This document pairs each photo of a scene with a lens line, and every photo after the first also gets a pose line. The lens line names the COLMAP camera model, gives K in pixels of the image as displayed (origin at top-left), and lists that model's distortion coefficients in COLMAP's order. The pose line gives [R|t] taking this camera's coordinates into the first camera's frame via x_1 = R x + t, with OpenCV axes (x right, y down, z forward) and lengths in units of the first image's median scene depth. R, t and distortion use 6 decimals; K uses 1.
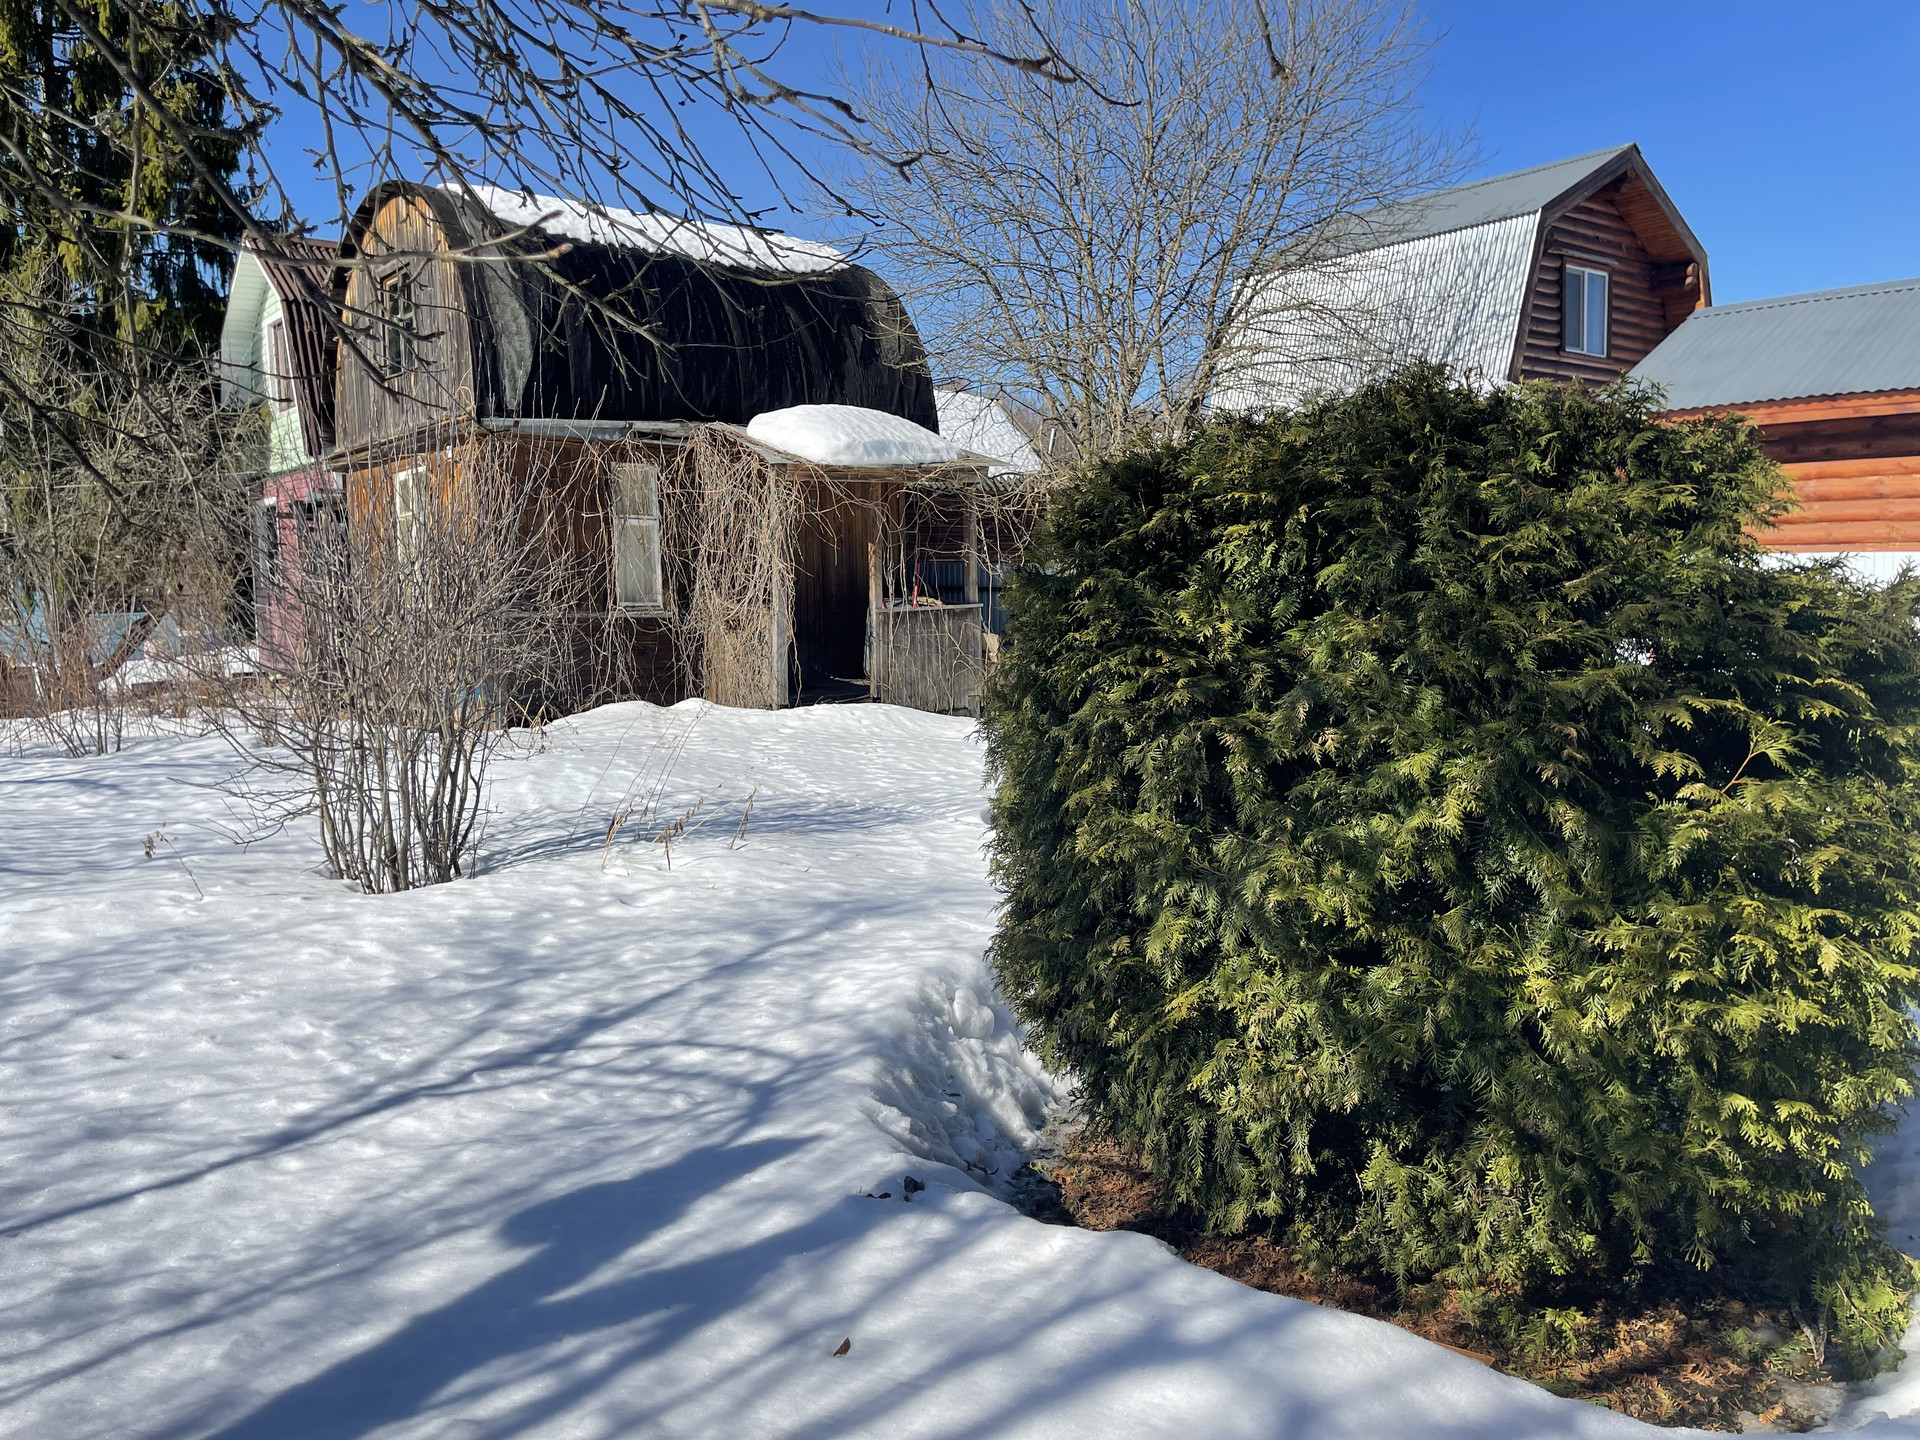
lens RADIAL K [[1444.4, 0, 962.1], [0, 1444.4, 730.8], [0, 0, 1]] dist [0.069993, -0.087630]
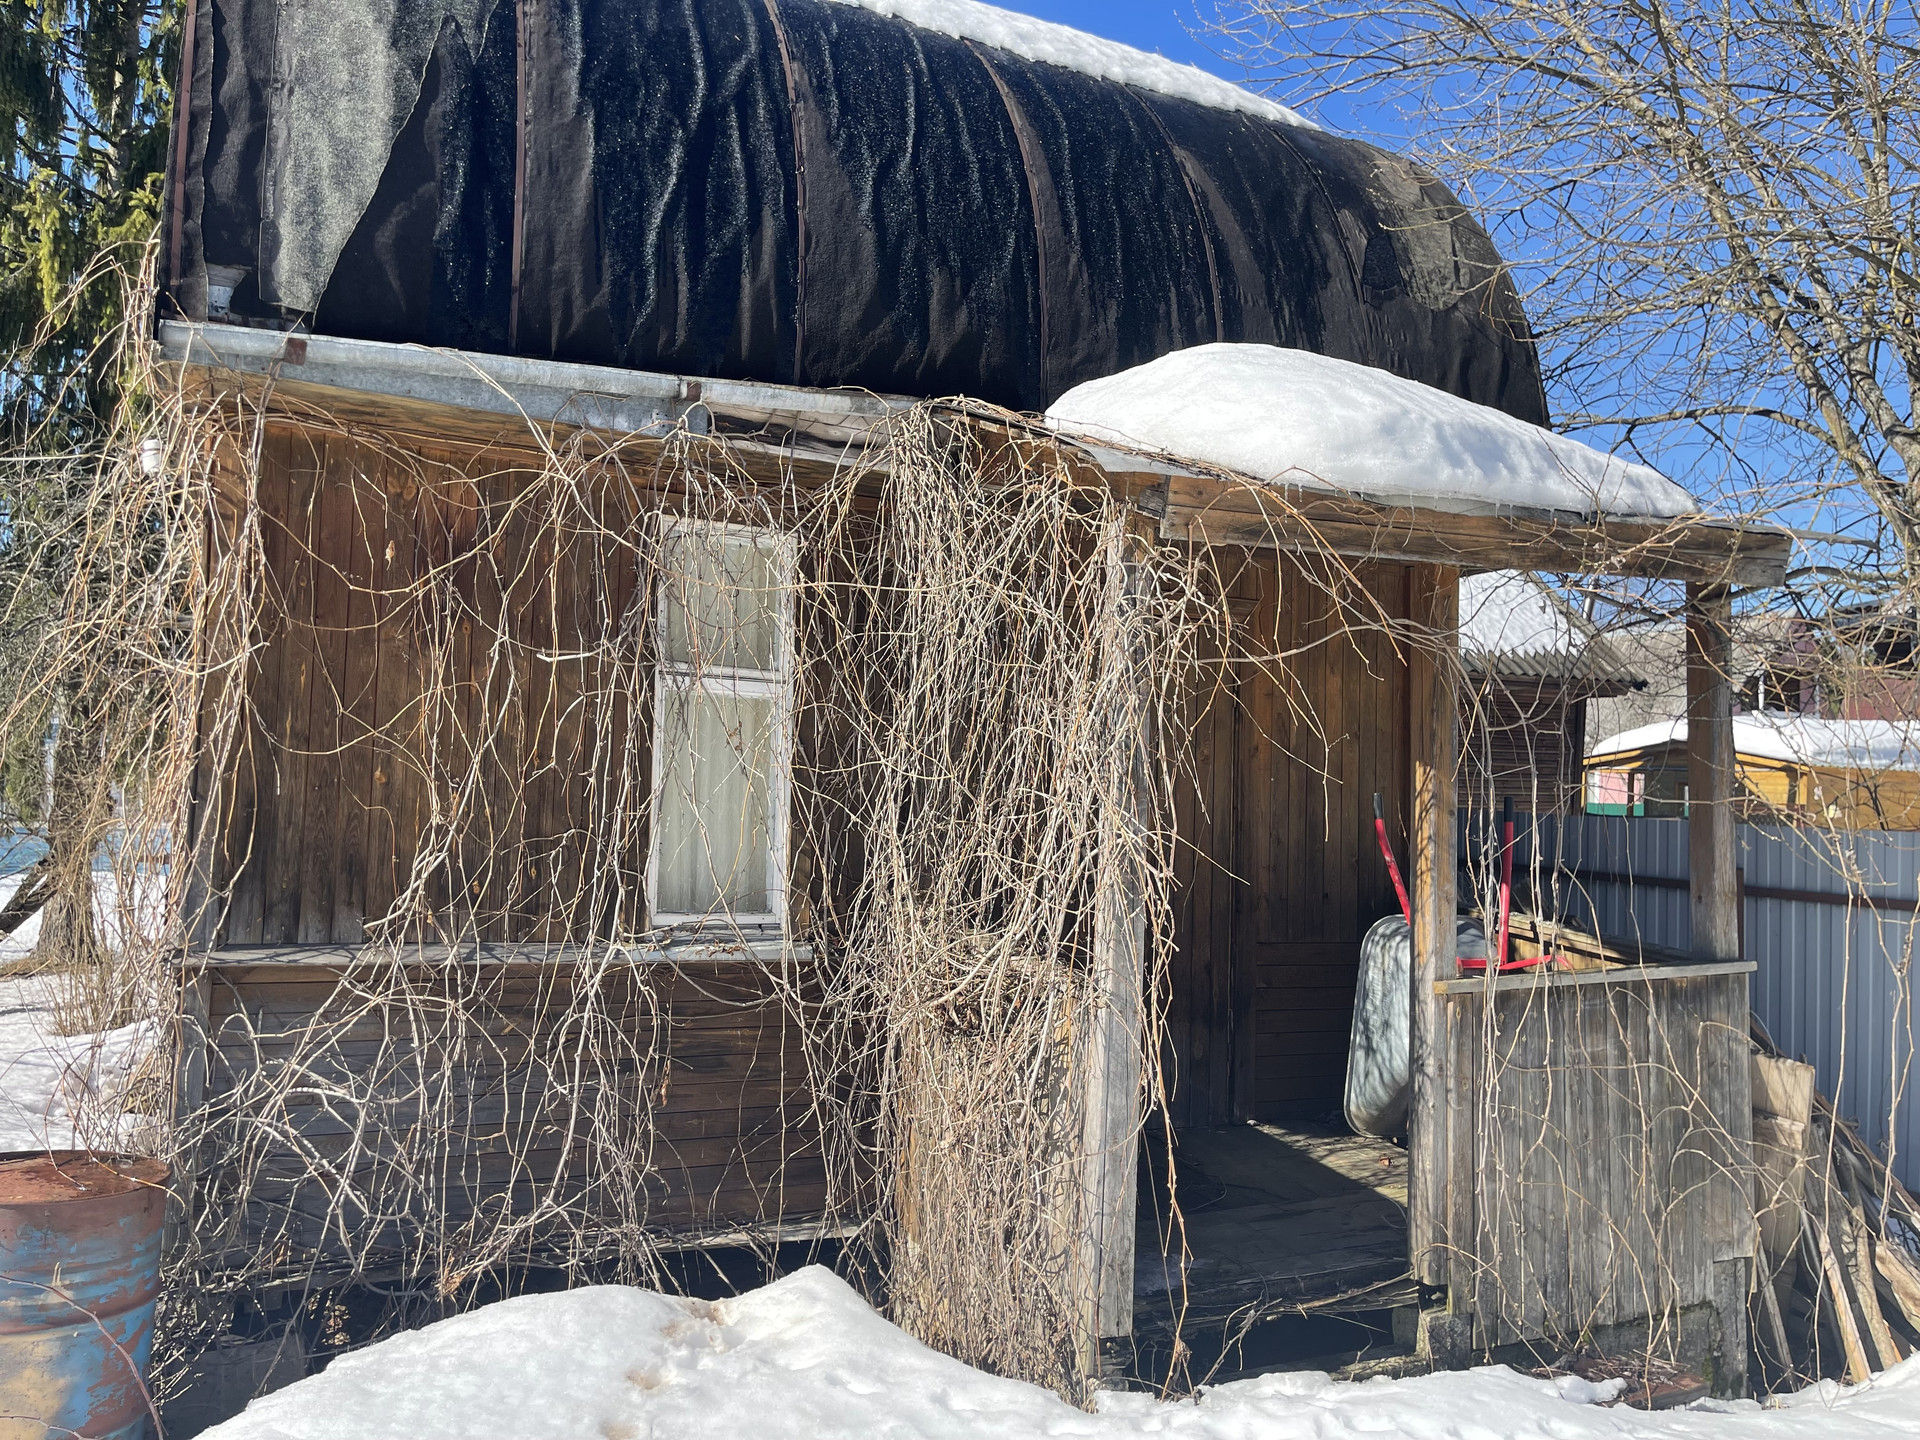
lens RADIAL K [[1444.4, 0, 962.1], [0, 1444.4, 730.8], [0, 0, 1]] dist [0.069993, -0.087630]
pose [[0.971517, 0.027051, -0.235421, -0.094142], [-0.060594, 0.988794, -0.136435, -0.097369], [0.229092, 0.146814, 0.962269, 0.743352]]
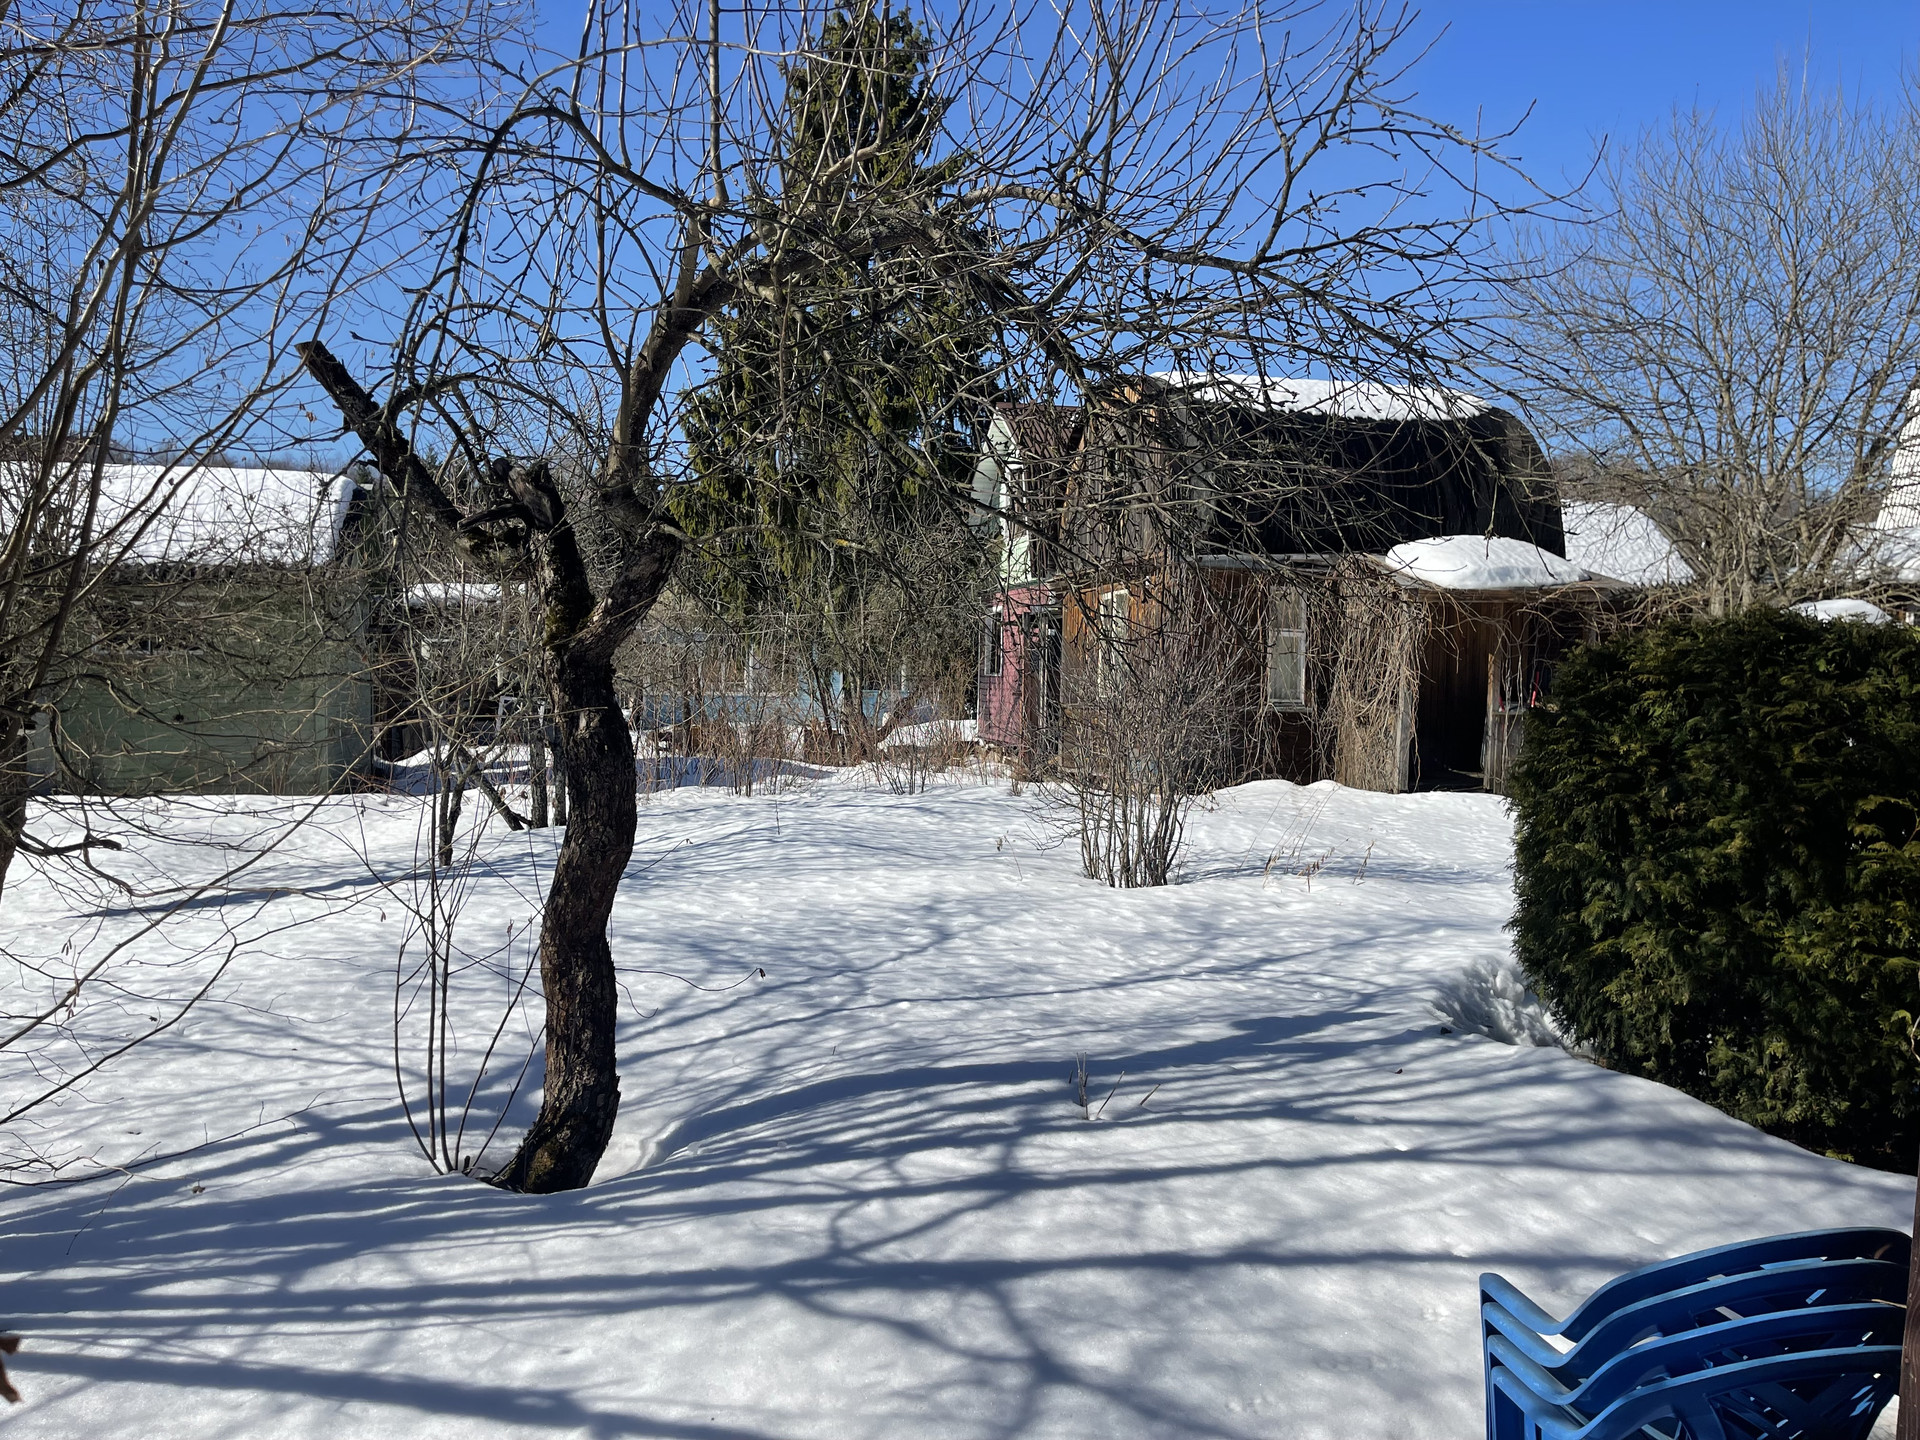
lens RADIAL K [[1444.4, 0, 962.1], [0, 1444.4, 730.8], [0, 0, 1]] dist [0.069993, -0.087630]
pose [[0.909664, 0.044259, -0.412981, 0.037697], [-0.068556, 0.996668, -0.044192, 0.011347], [0.409649, 0.068512, 0.909667, -0.238237]]
